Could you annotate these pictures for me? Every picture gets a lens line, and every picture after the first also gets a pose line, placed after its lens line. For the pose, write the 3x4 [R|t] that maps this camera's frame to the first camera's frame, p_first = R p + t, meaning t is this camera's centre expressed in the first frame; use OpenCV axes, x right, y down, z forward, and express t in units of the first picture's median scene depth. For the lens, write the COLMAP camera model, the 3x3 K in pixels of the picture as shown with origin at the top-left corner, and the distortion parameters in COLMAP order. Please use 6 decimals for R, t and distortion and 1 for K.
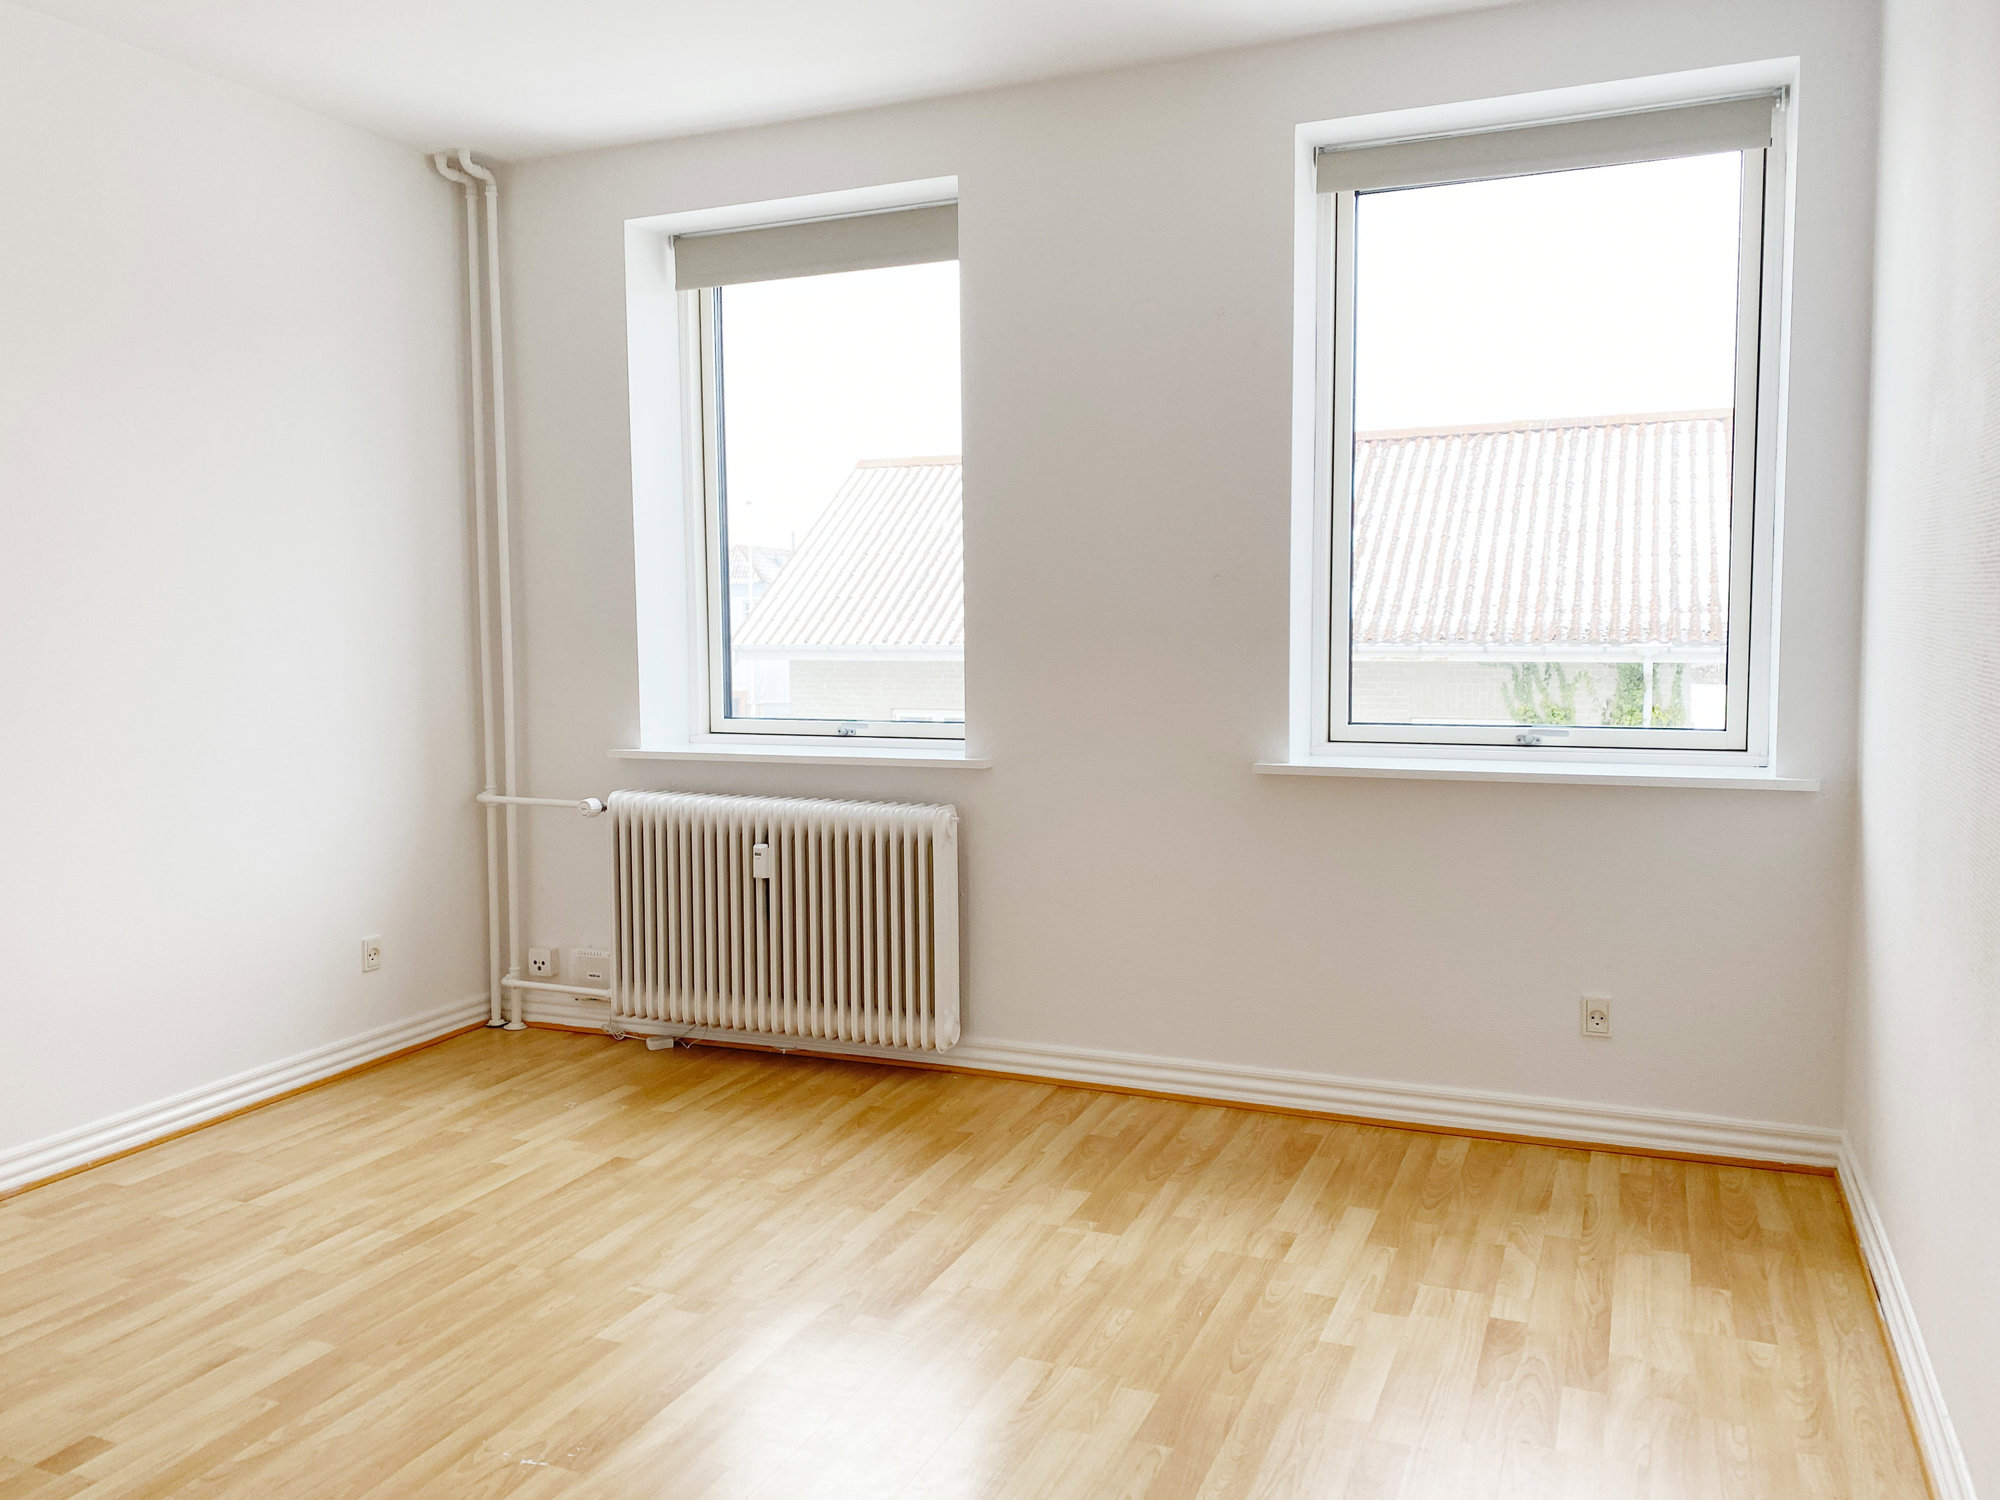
lens RADIAL K [[1551.2, 0, 998.5], [0, 1551.2, 763.9], [0, 0, 1]] dist [0.024940, -0.024318]
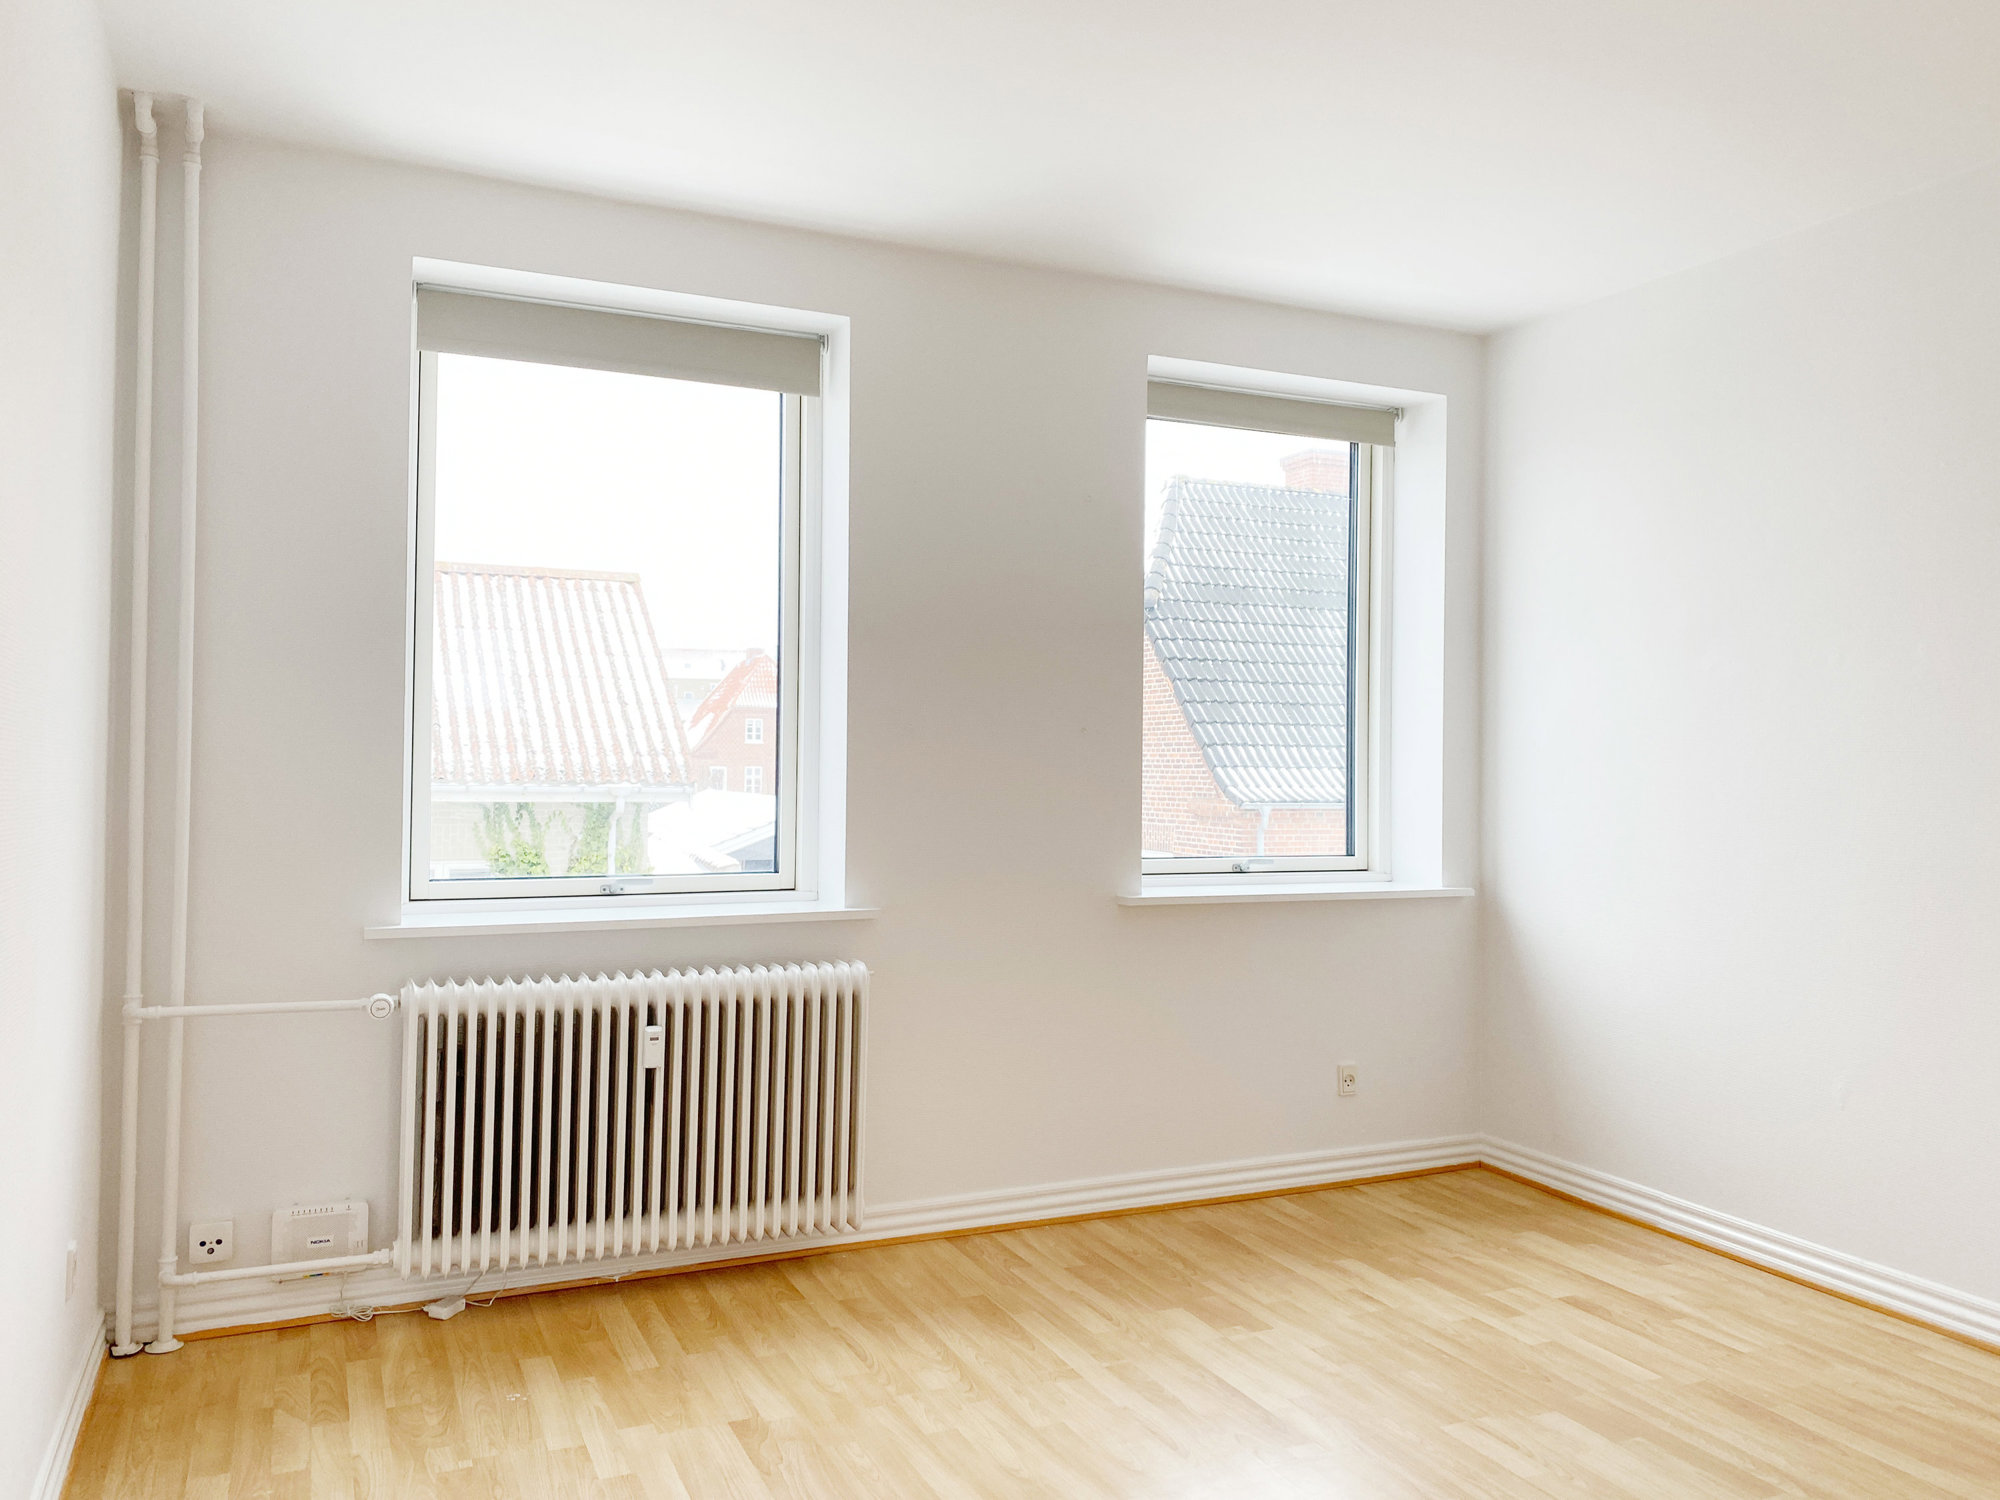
lens RADIAL K [[1551.2, 0, 1032.6], [0, 1551.2, 749.1], [0, 0, 1]] dist [0.024940, -0.024318]
pose [[0.662337, 0.021938, 0.748885, -0.666381], [0.051380, 0.995888, -0.074615, -0.024827], [-0.747442, 0.087898, 0.658486, 0.279359]]
